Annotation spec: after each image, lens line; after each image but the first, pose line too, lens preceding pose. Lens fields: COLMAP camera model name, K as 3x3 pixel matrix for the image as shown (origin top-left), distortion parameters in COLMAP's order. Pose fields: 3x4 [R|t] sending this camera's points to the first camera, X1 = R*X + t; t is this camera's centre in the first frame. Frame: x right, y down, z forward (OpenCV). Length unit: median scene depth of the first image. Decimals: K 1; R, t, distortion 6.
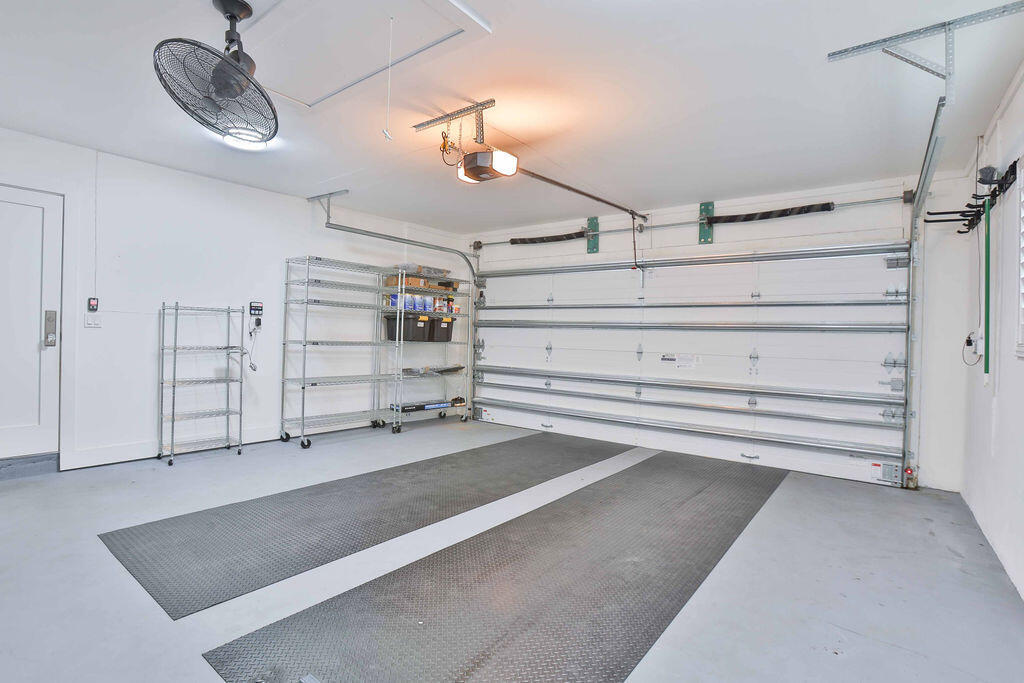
lens RADIAL K [[497.7, 0, 506.0], [0, 497.7, 336.6], [0, 0, 1]] dist [-0.086898, 0.038365]
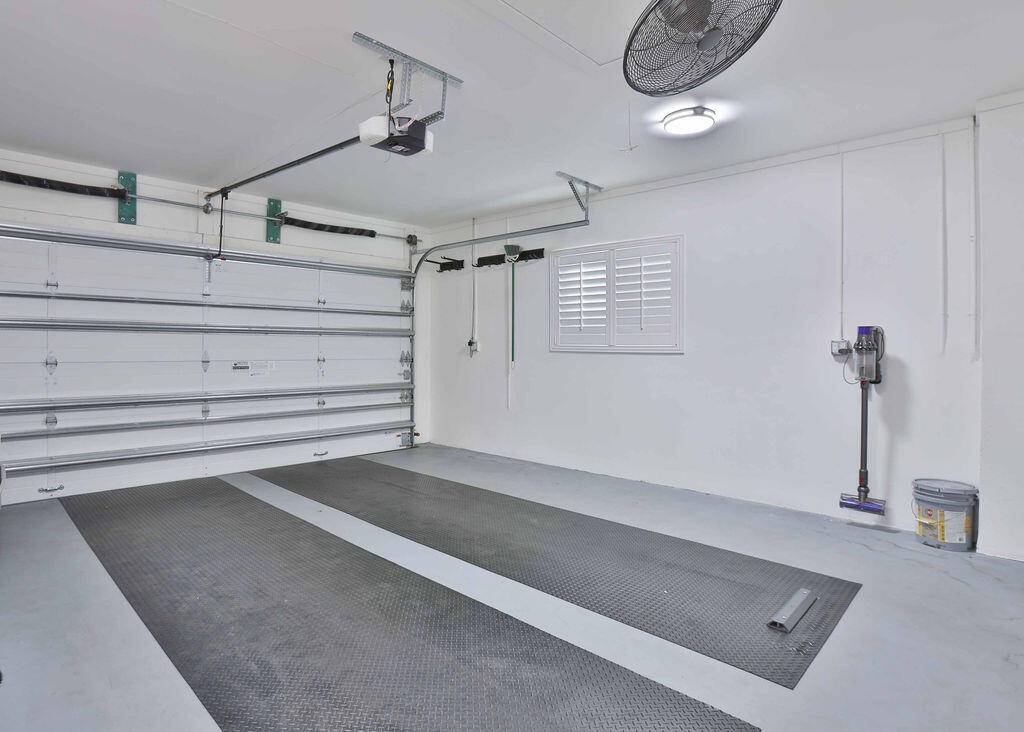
lens RADIAL K [[494.1, 0, 512.2], [0, 494.1, 337.9], [0, 0, 1]] dist [0.000034, 0.000046]
pose [[0.200137, -0.008353, 0.979732, -0.443022], [0.000569, 0.999964, 0.008409, -0.013945], [-0.979768, -0.001125, 0.200134, 0.359421]]
